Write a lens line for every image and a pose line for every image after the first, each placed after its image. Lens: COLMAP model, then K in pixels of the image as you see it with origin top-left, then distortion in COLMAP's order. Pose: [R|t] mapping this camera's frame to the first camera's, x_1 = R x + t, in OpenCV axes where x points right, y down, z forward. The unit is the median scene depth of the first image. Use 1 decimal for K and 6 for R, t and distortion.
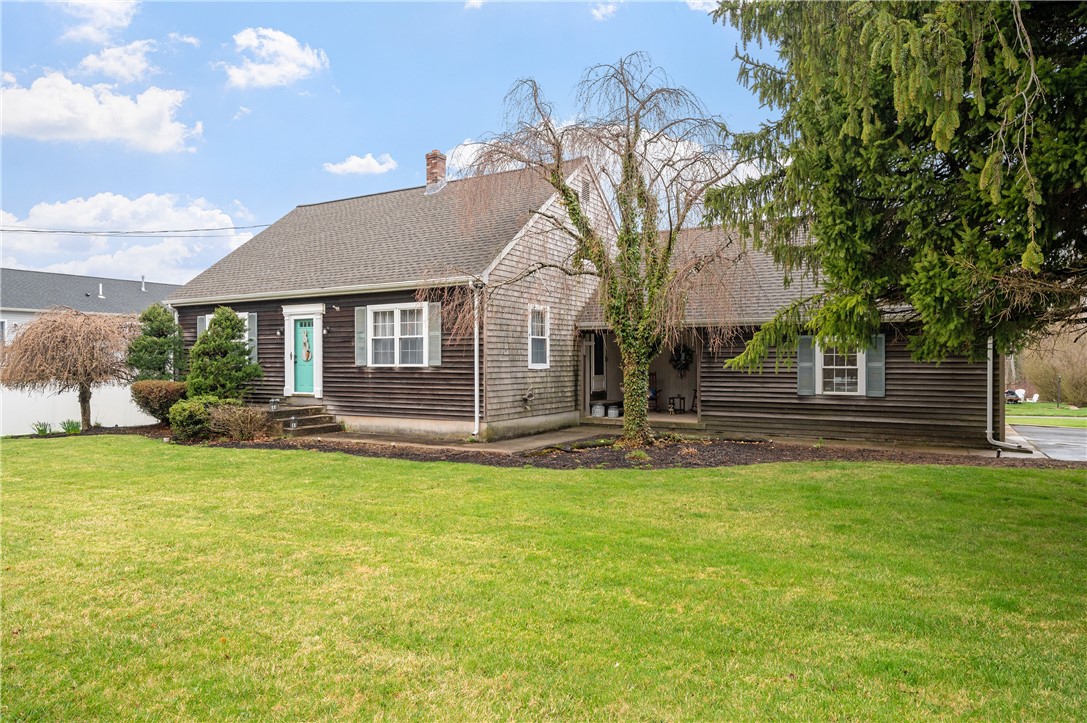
lens RADIAL K [[685.7, 0, 542.7], [0, 685.7, 363.2], [0, 0, 1]] dist [-0.003930, -0.000360]
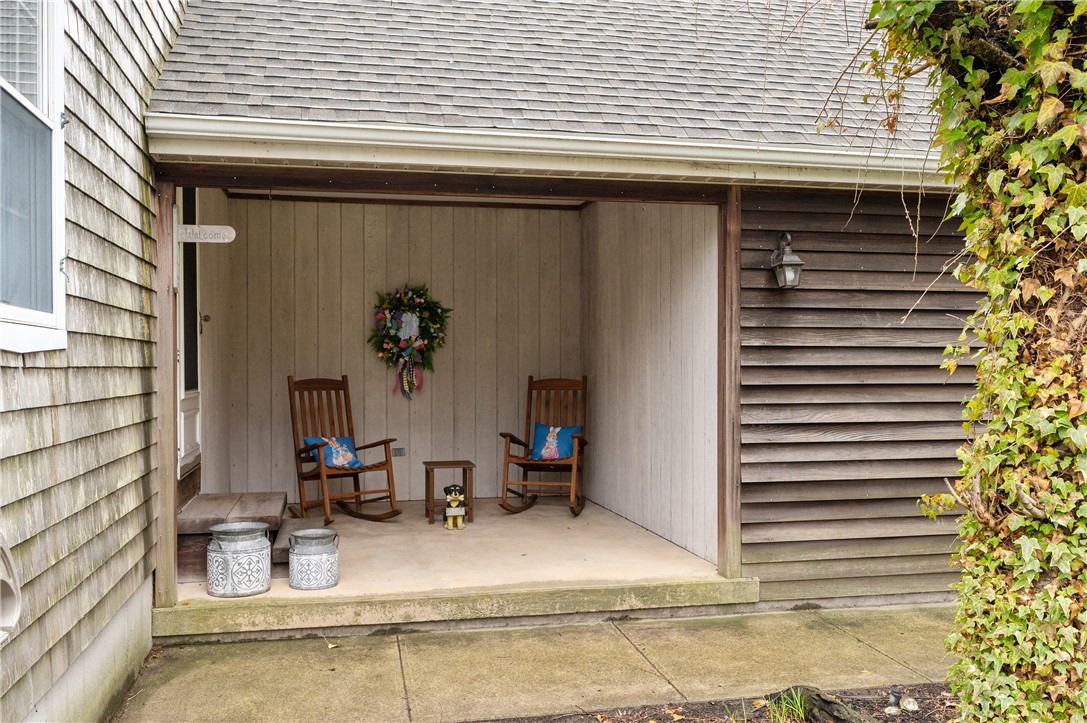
lens RADIAL K [[957.4, 0, 542.9], [0, 957.4, 364.7], [0, 0, 1]] dist [0.005831, 0.000974]
pose [[0.762097, -0.002165, 0.647459, -0.042989], [0.004768, 0.999986, -0.002268, 0.011552], [-0.647445, 0.004816, 0.762097, 0.769554]]
